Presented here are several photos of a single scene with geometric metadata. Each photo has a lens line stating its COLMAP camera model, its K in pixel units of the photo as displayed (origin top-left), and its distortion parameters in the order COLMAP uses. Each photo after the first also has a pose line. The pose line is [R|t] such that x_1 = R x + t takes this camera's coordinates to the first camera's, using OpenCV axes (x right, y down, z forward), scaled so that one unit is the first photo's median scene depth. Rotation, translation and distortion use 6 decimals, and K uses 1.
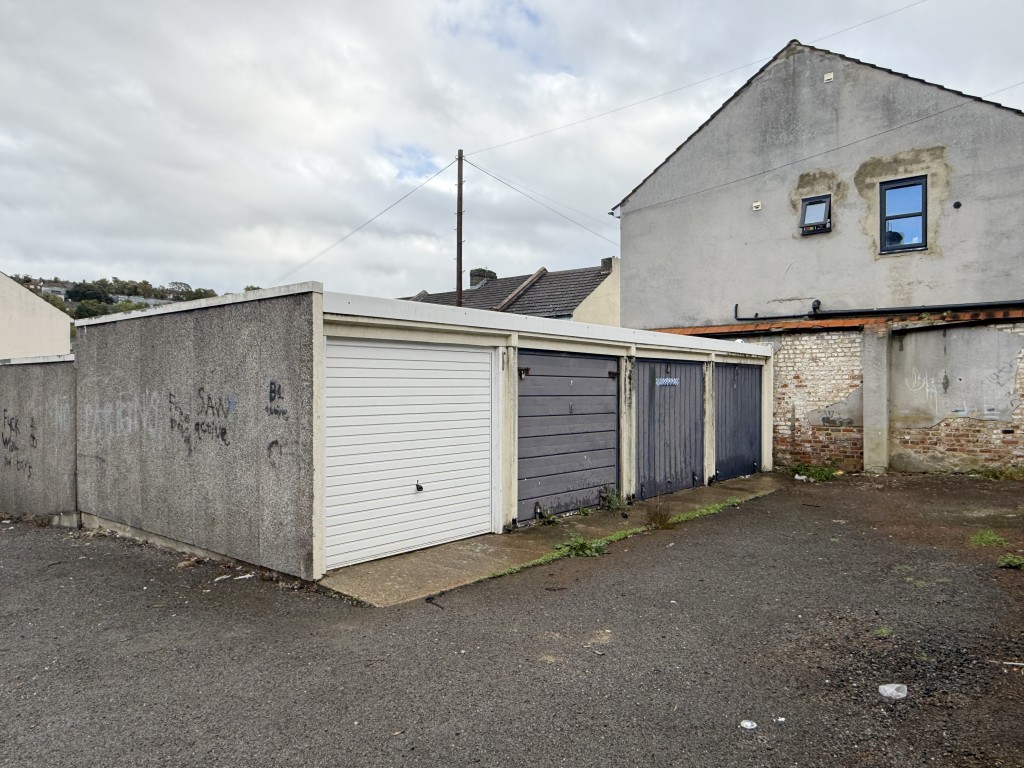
lens RADIAL K [[718.3, 0, 511.2], [0, 718.3, 378.6], [0, 0, 1]] dist [0.005090, -0.004303]
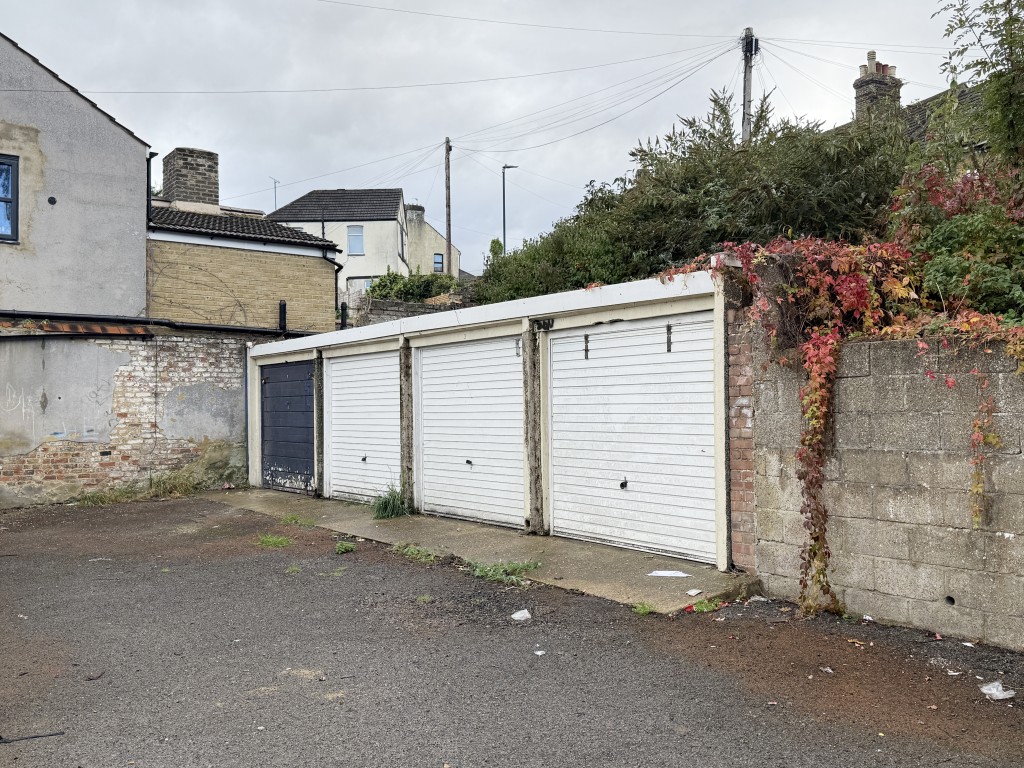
lens RADIAL K [[949.2, 0, 510.9], [0, 949.2, 388.7], [0, 0, 1]] dist [-0.009398, 0.000000]
pose [[0.224130, 0.019970, 0.974355, -0.390373], [-0.002174, 0.999798, -0.019992, 0.012067], [-0.974557, 0.002363, 0.224128, 0.193476]]
